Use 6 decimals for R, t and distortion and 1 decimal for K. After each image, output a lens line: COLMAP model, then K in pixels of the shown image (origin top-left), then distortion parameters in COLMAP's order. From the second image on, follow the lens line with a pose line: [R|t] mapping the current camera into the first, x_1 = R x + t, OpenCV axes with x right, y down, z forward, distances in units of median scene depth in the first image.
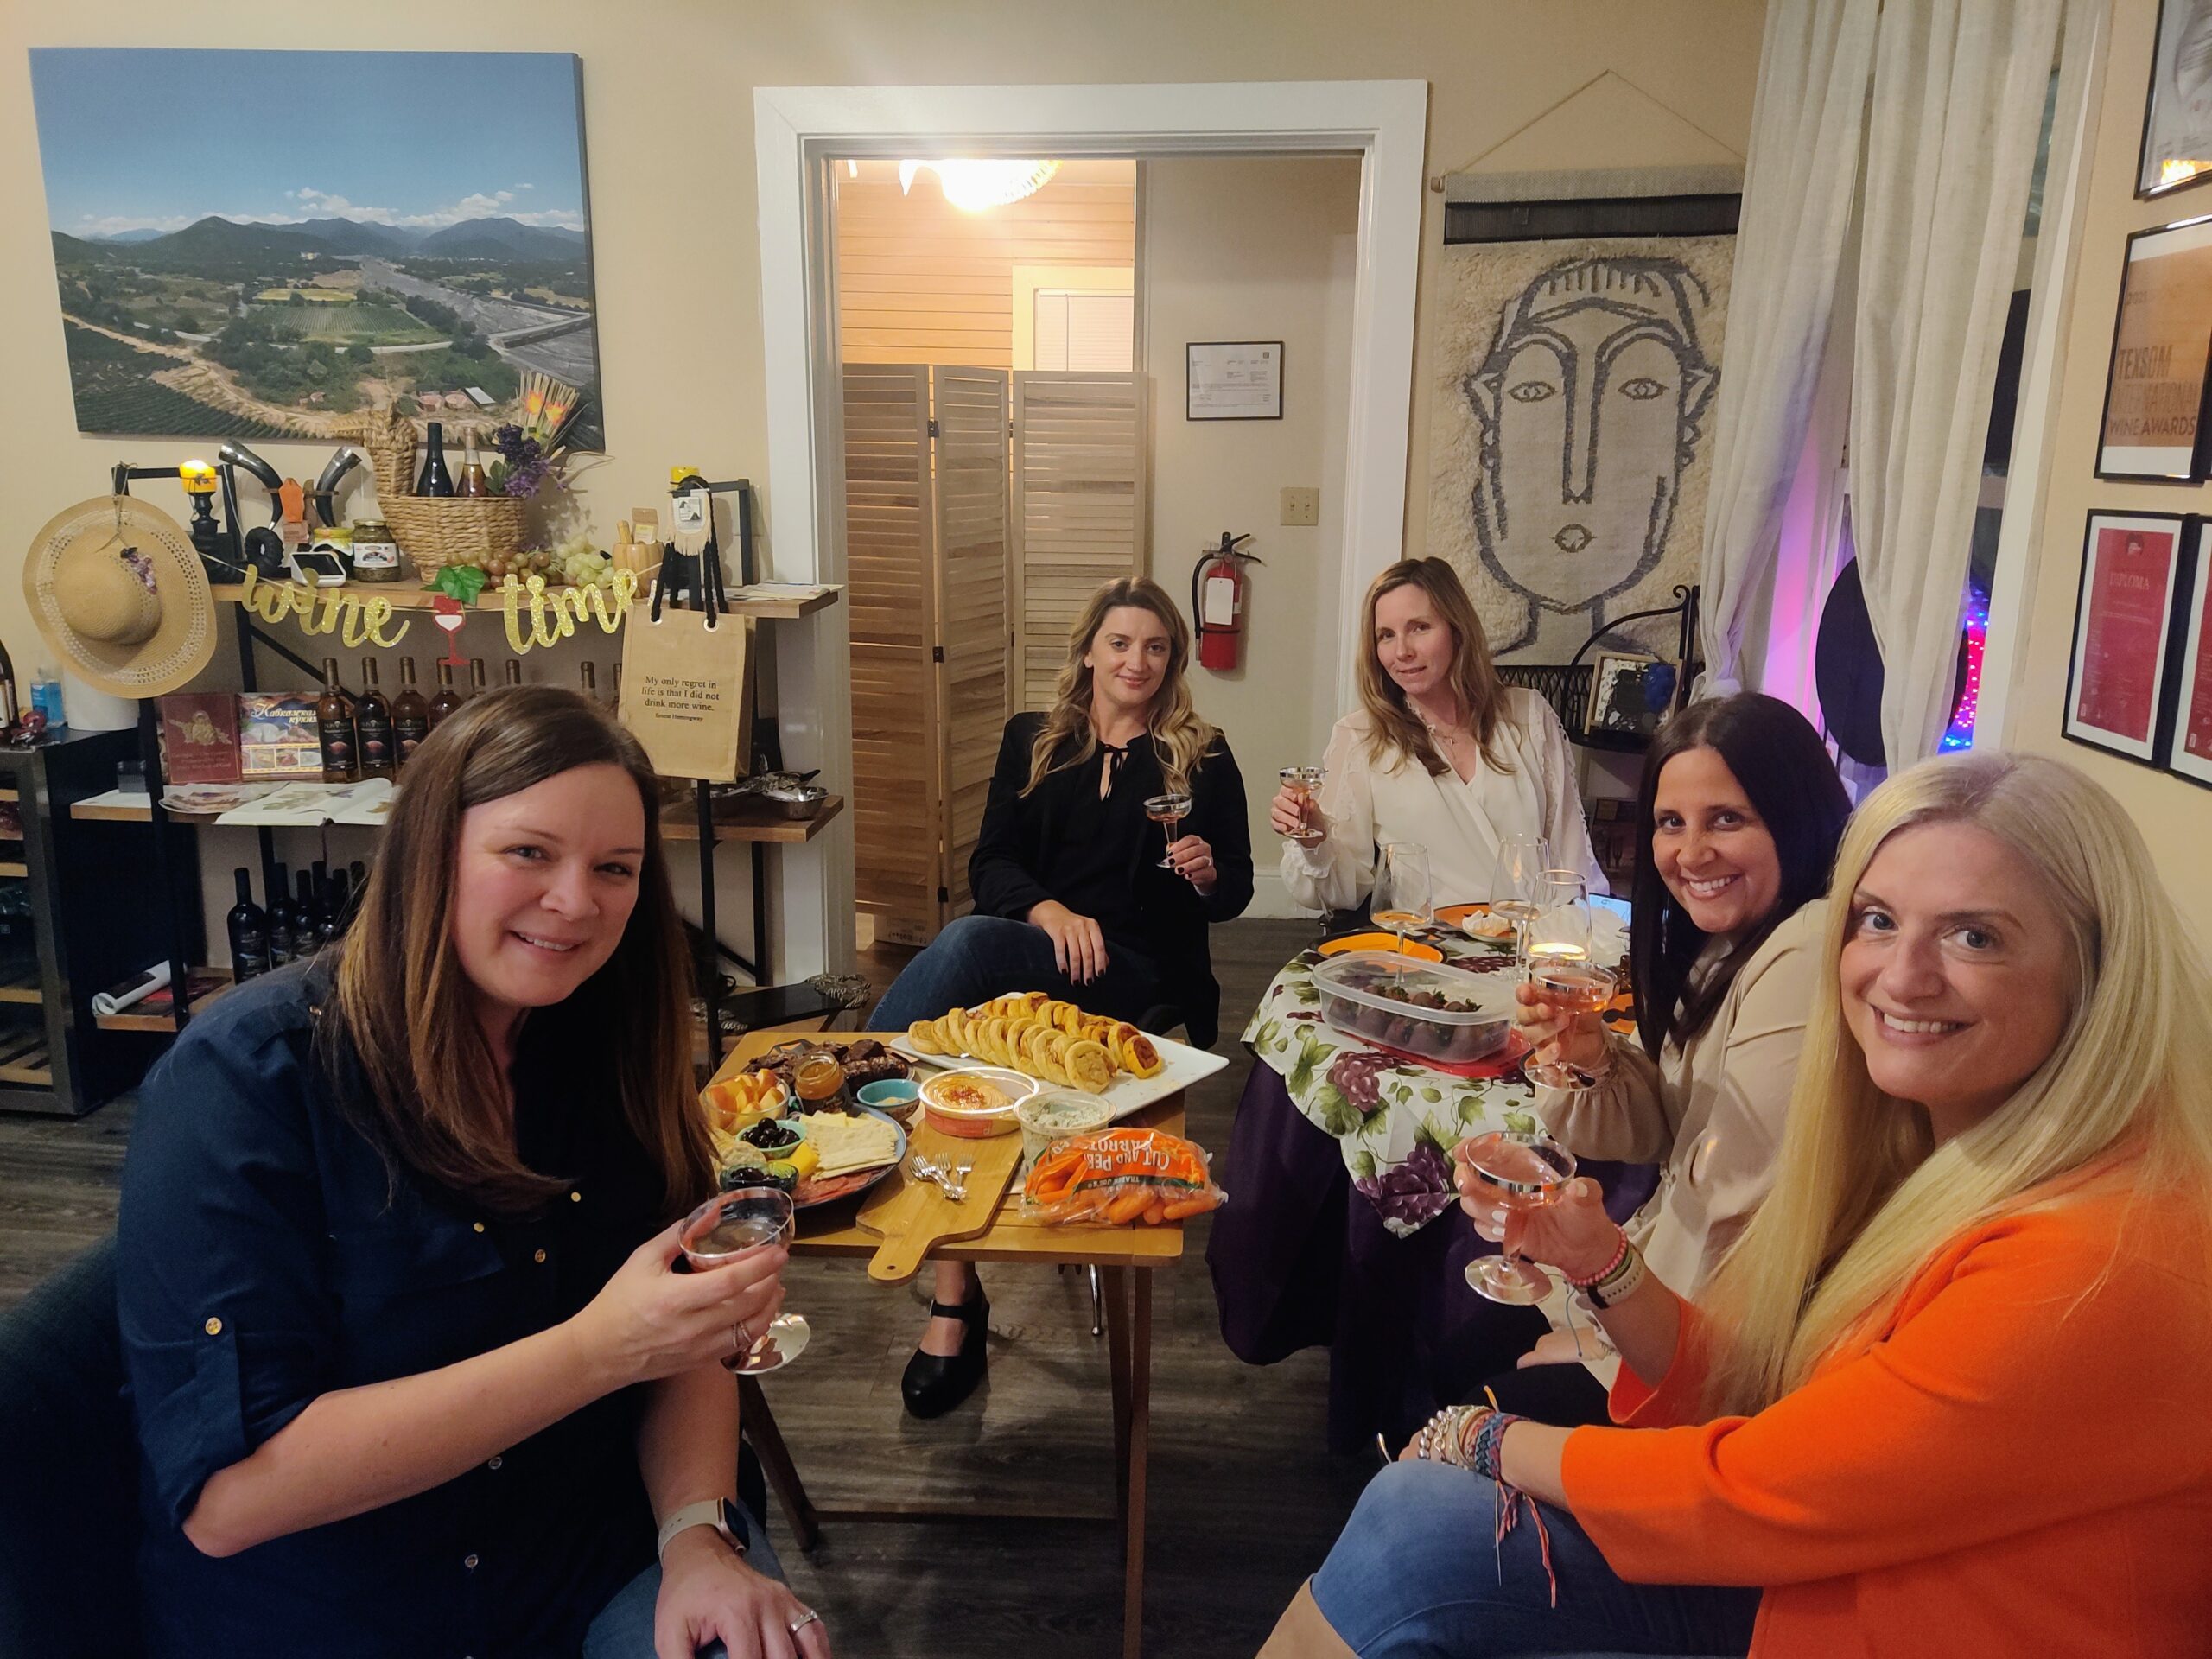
lens RADIAL K [[1630.2, 0, 1098.0], [0, 1630.2, 845.3], [0, 0, 1]] dist [0.074761, -0.085931]
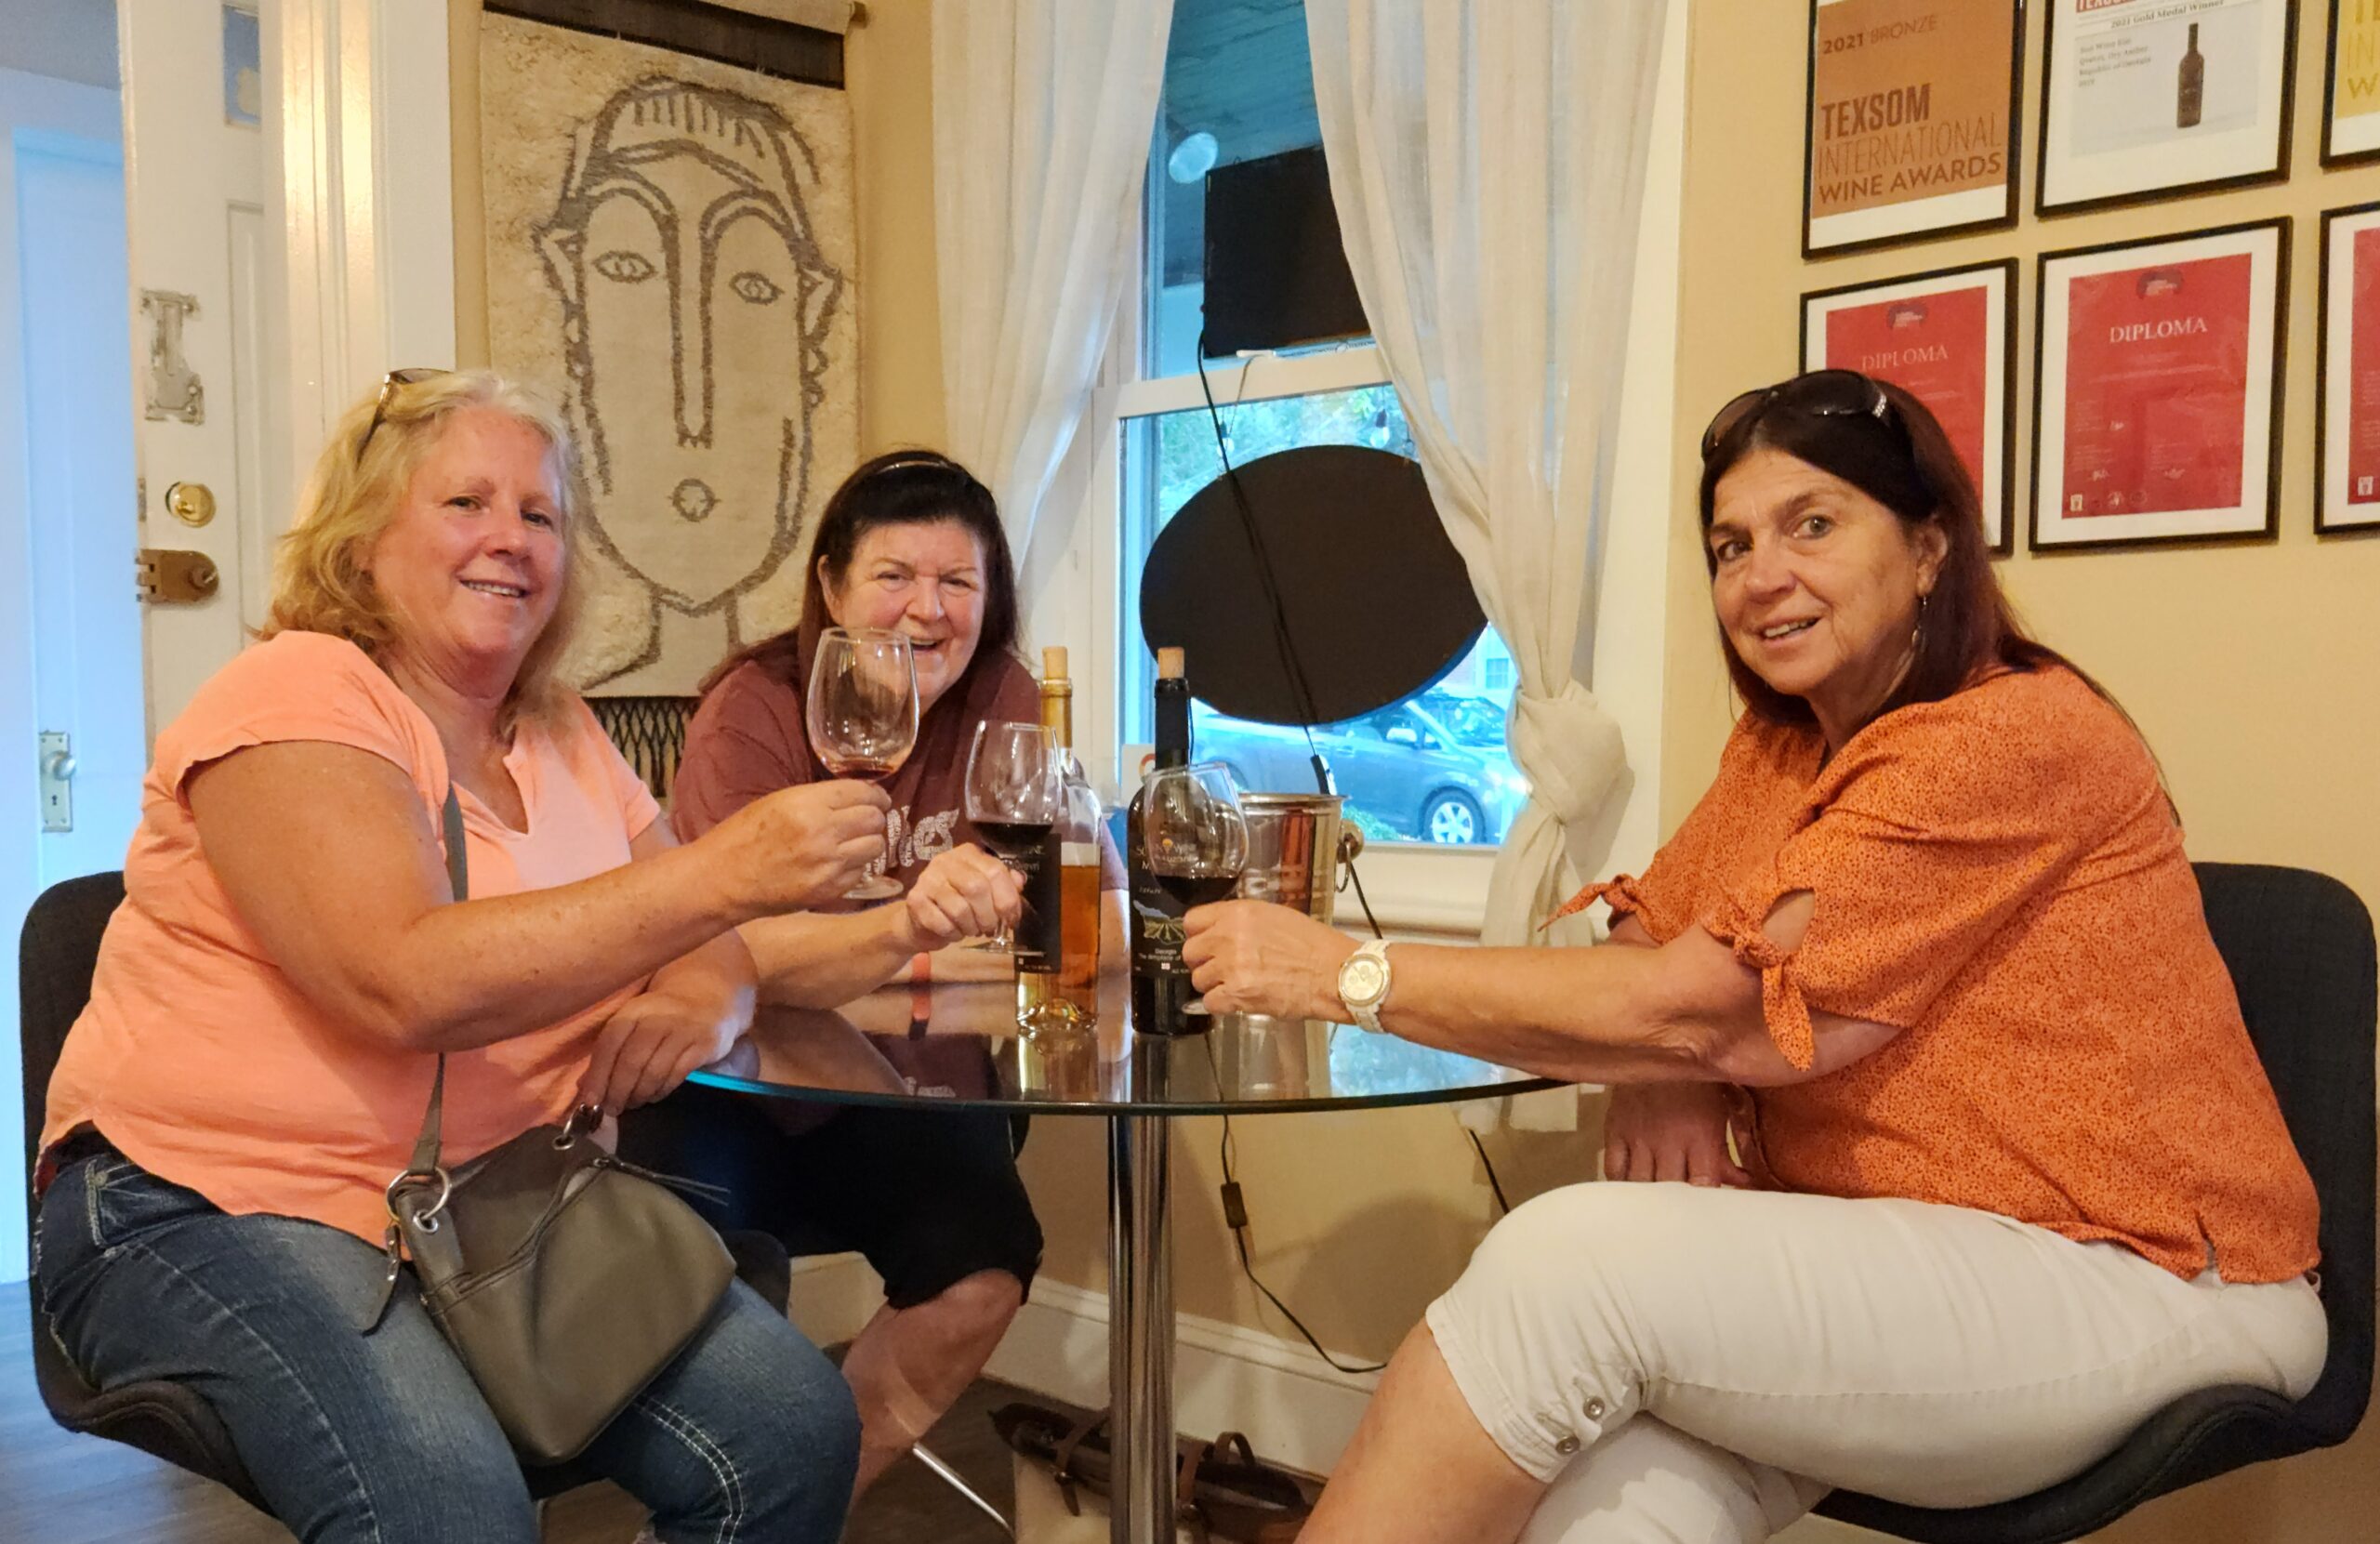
lens RADIAL K [[2260.3, 0, 1119.7], [0, 2260.3, 936.9], [0, 0, 1]] dist [0.034210, 0.000000]
pose [[0.626581, -0.080461, 0.775192, -0.326951], [0.195983, 0.978961, -0.056801, 0.070223], [-0.754312, 0.187515, 0.629167, 0.343331]]
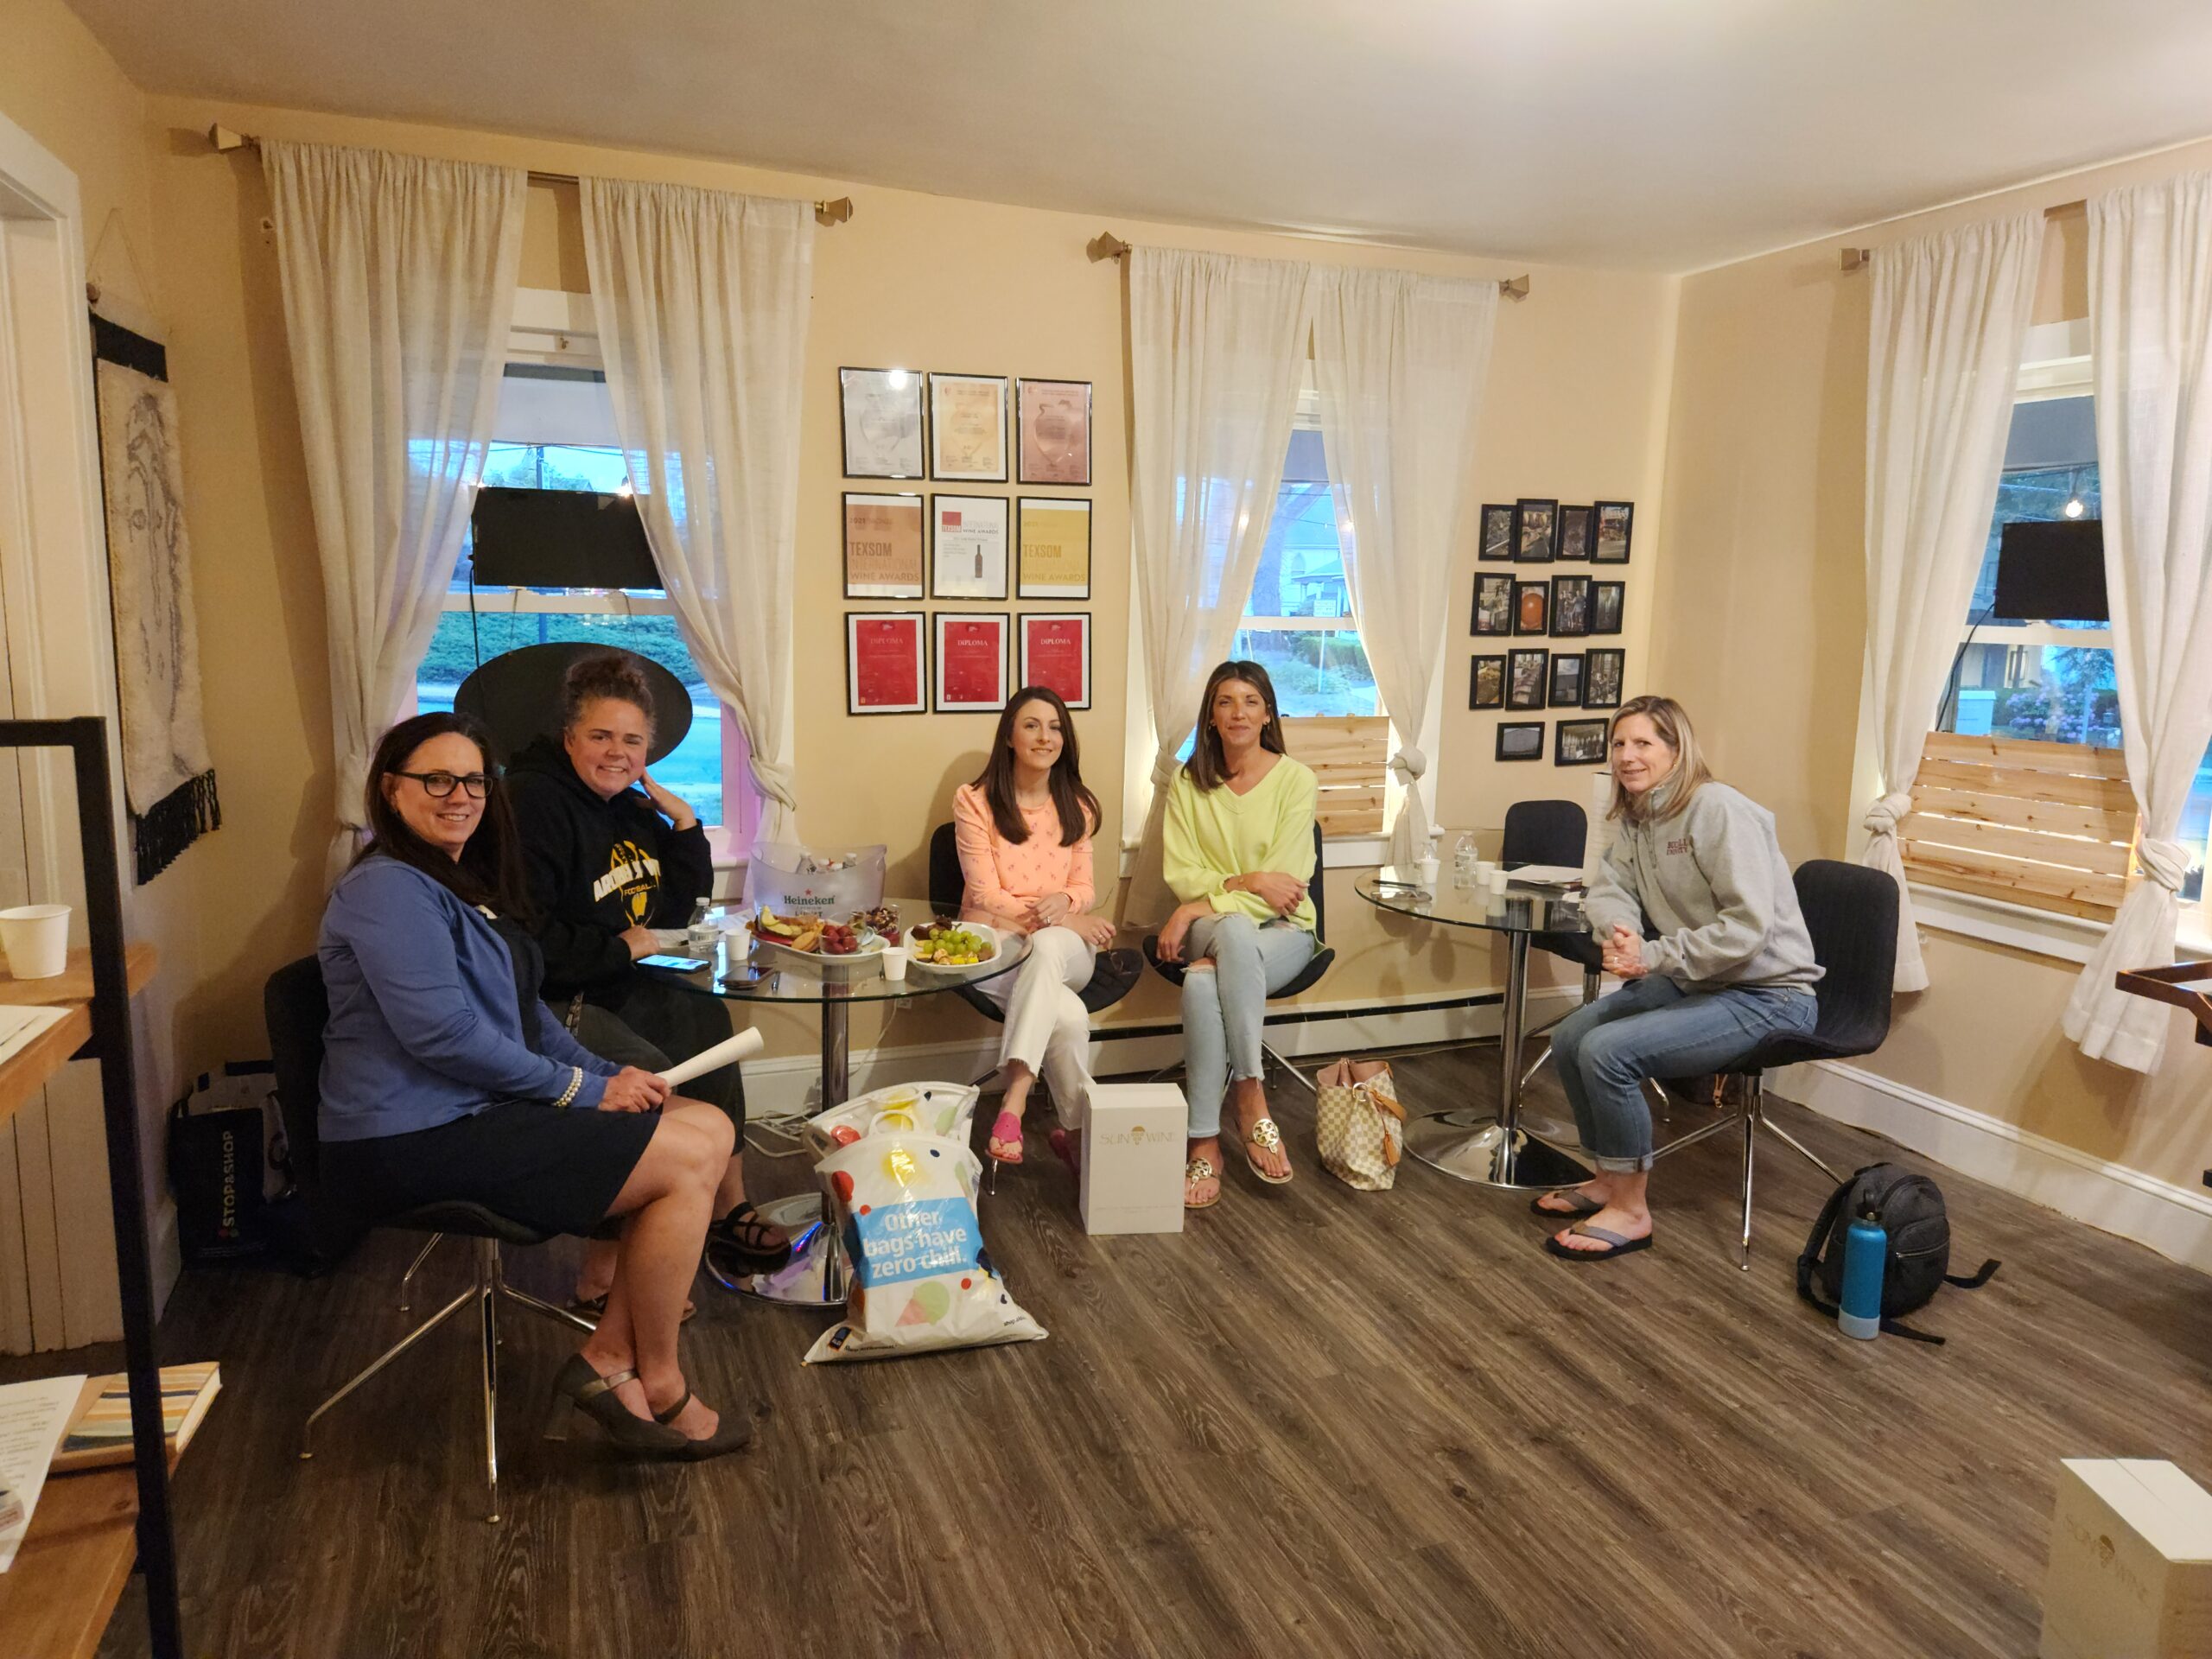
lens RADIAL K [[1492.7, 0, 1116.1], [0, 1492.7, 819.0], [0, 0, 1]] dist [0.082958, -0.048312]
pose [[-0.442447, -0.163751, 0.881718, -0.811459], [0.193827, 0.942488, 0.272300, -0.244933], [-0.875598, 0.291379, -0.385262, 0.899434]]
